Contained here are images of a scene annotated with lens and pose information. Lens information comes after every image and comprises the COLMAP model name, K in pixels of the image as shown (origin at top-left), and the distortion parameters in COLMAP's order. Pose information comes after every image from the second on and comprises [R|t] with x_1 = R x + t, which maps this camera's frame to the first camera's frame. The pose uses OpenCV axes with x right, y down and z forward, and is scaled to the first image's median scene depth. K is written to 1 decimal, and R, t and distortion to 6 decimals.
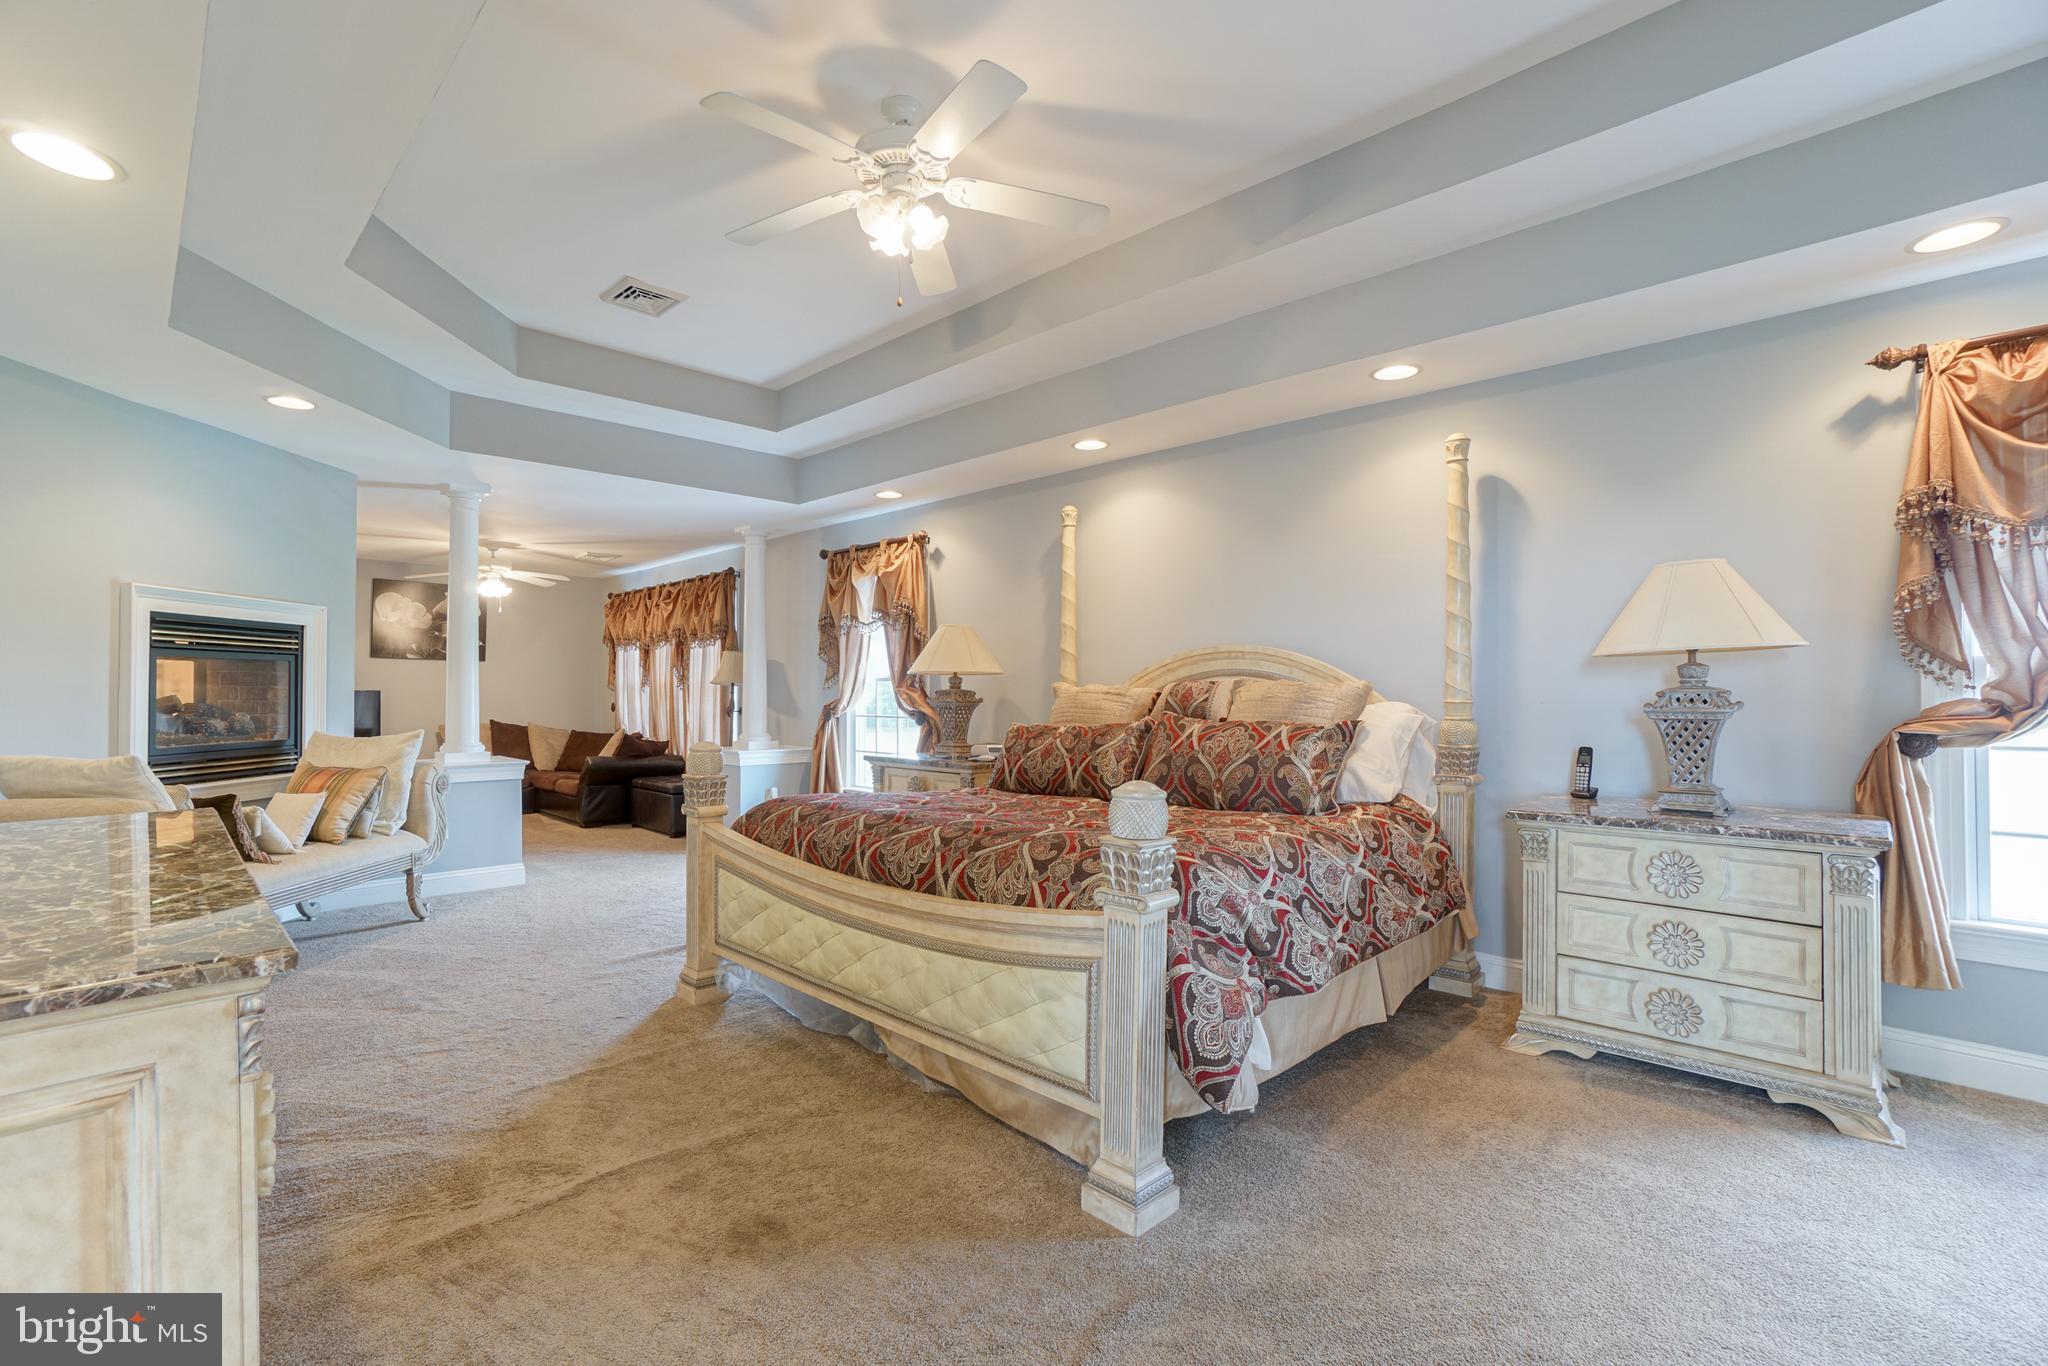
lens RADIAL K [[903.0, 0, 1006.9], [0, 903.0, 688.3], [0, 0, 1]] dist [-0.044825, 0.000168]
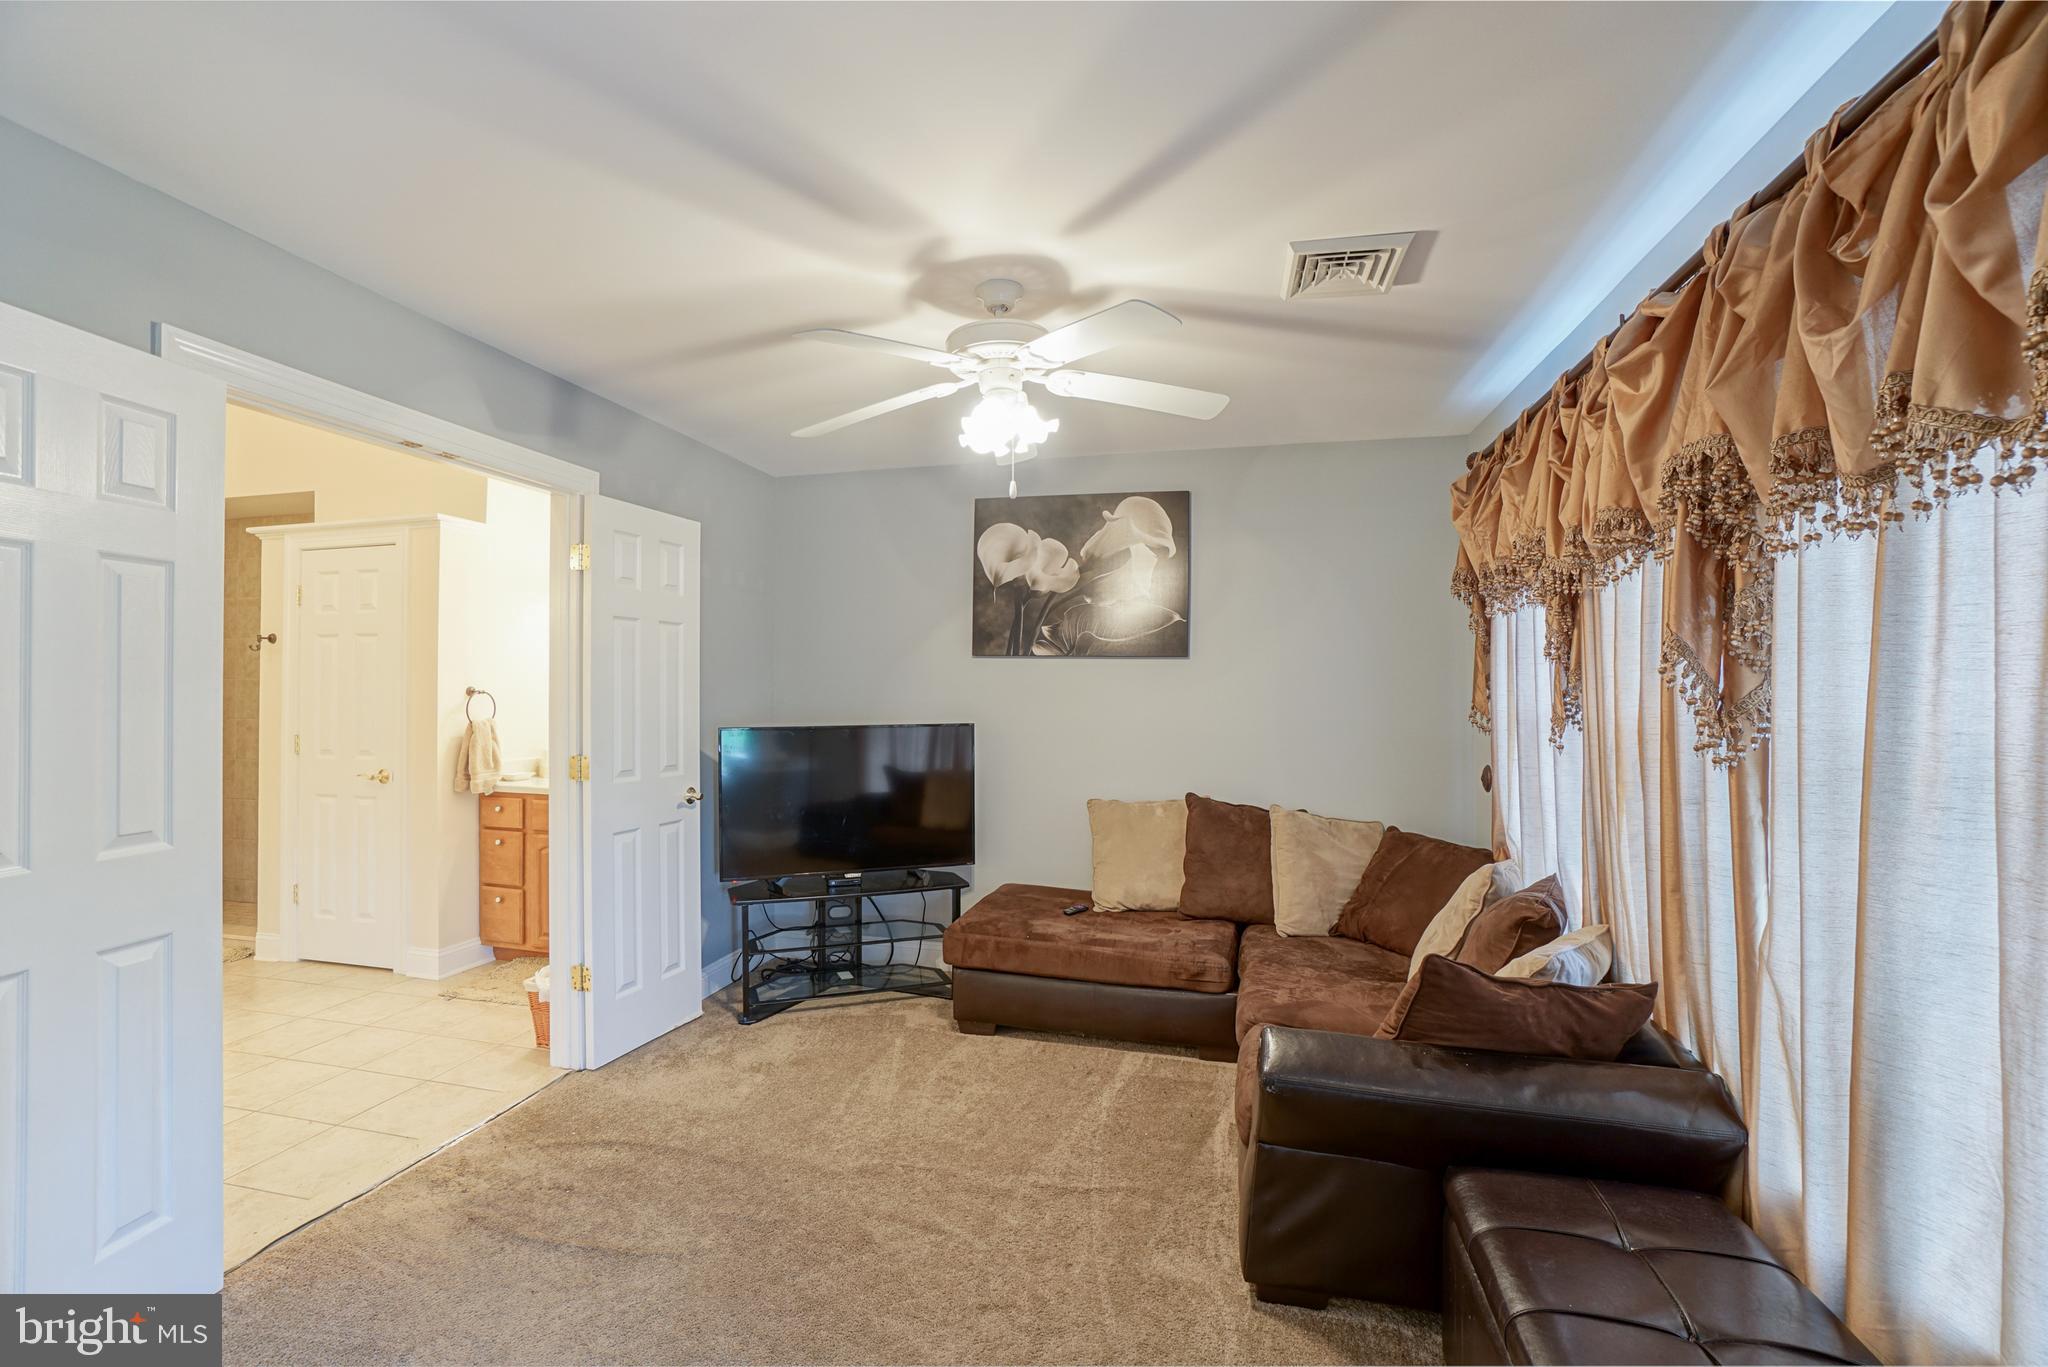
lens RADIAL K [[883.0, 0, 989.8], [0, 883.0, 679.9], [0, 0, 1]] dist [-0.036985, 0.000188]
pose [[0.502784, -0.011121, -0.864341, -0.290708], [0.001183, 0.999925, -0.012177, -0.016160], [0.864412, 0.005100, 0.502759, 0.791773]]
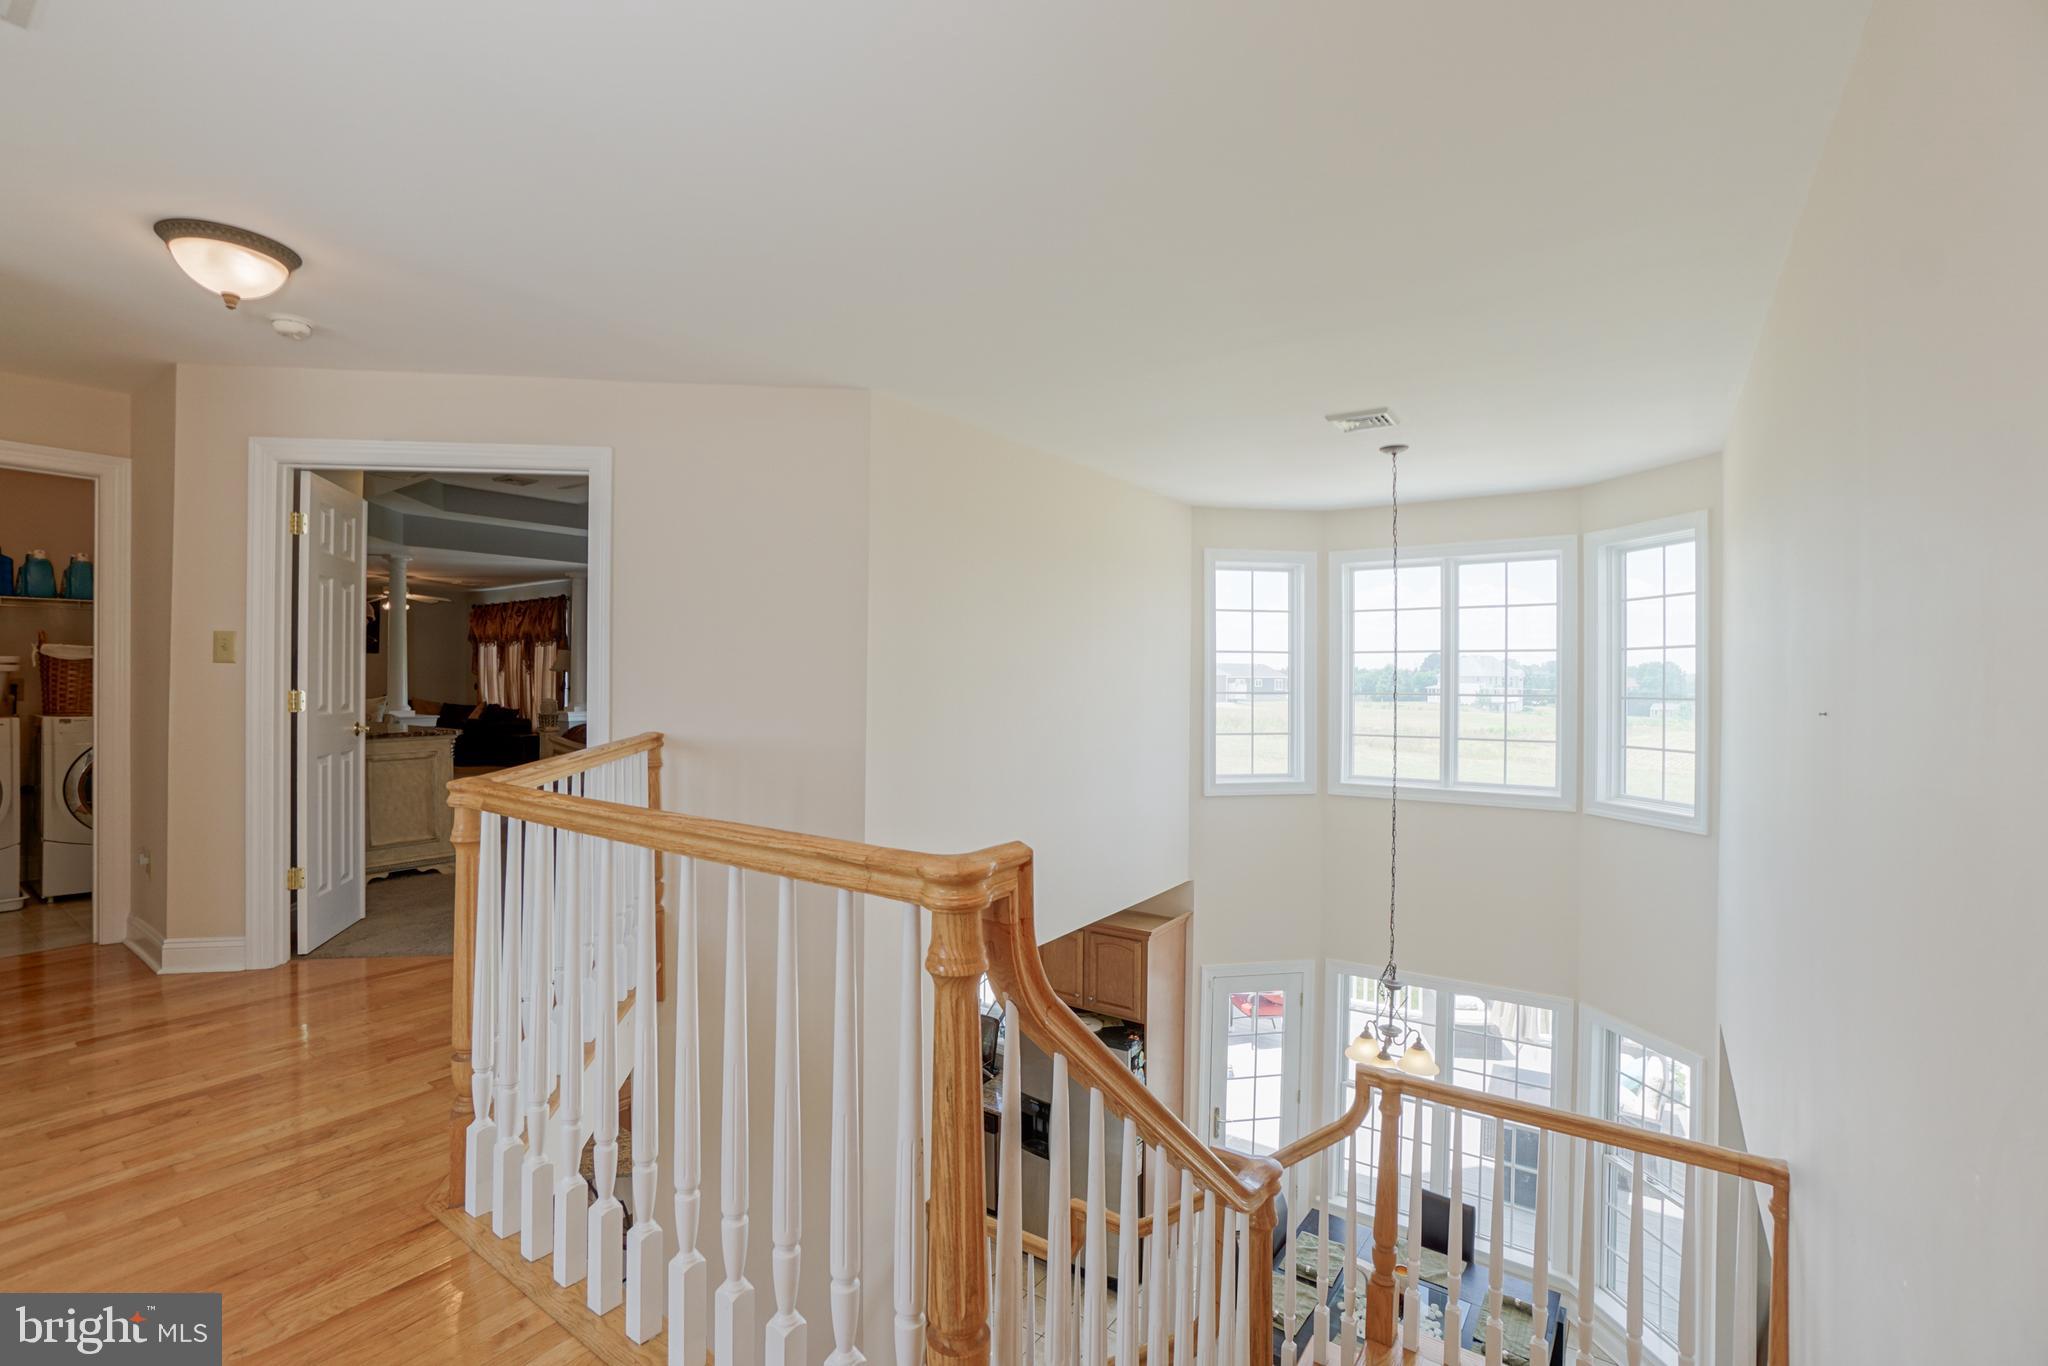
lens RADIAL K [[883.0, 0, 989.8], [0, 883.0, 679.4], [0, 0, 1]] dist [-0.036985, 0.000188]
pose [[0.988196, 0.002733, 0.153169, 0.181535], [-0.003815, 0.999970, 0.006773, -0.001972], [-0.153146, -0.007278, 0.988177, -0.580519]]
